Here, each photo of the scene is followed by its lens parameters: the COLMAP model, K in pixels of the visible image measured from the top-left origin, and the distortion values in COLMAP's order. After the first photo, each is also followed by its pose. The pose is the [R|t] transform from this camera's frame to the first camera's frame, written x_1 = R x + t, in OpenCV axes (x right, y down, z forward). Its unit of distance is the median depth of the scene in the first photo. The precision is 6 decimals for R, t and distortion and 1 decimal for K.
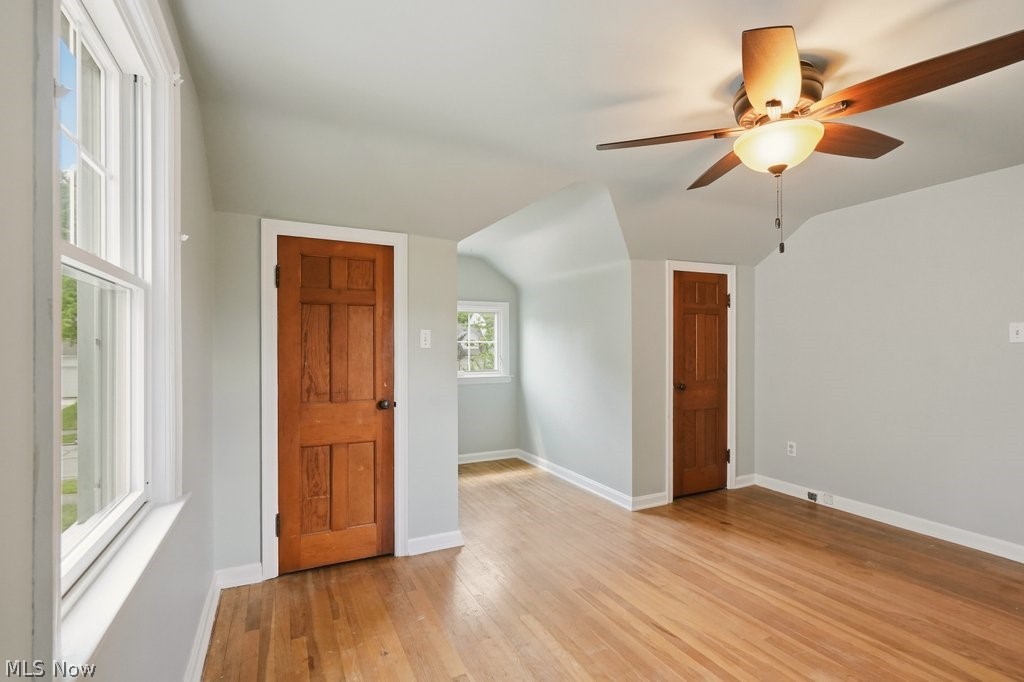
lens RADIAL K [[470.7, 0, 511.7], [0, 470.7, 343.3], [0, 0, 1]] dist [-0.002279, 0.000868]
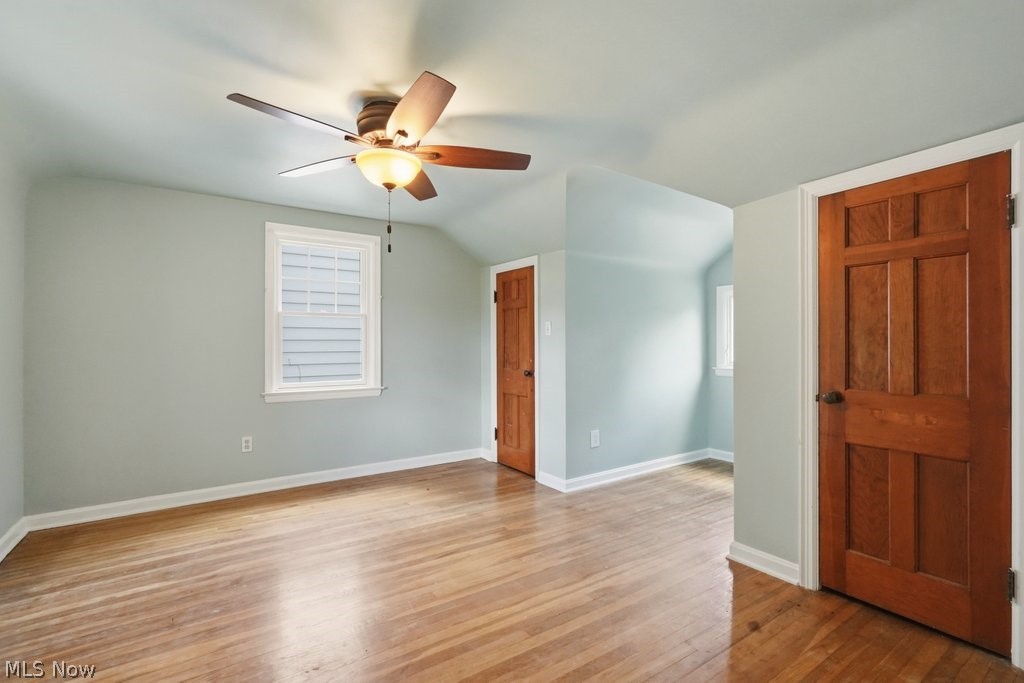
lens RADIAL K [[470.7, 0, 513.4], [0, 470.7, 343.8], [0, 0, 1]] dist [-0.002279, 0.000868]
pose [[0.138387, 0.002949, -0.990374, 1.210019], [0.009948, 0.999941, 0.004368, 0.028646], [0.990328, -0.010457, 0.138349, 0.757002]]
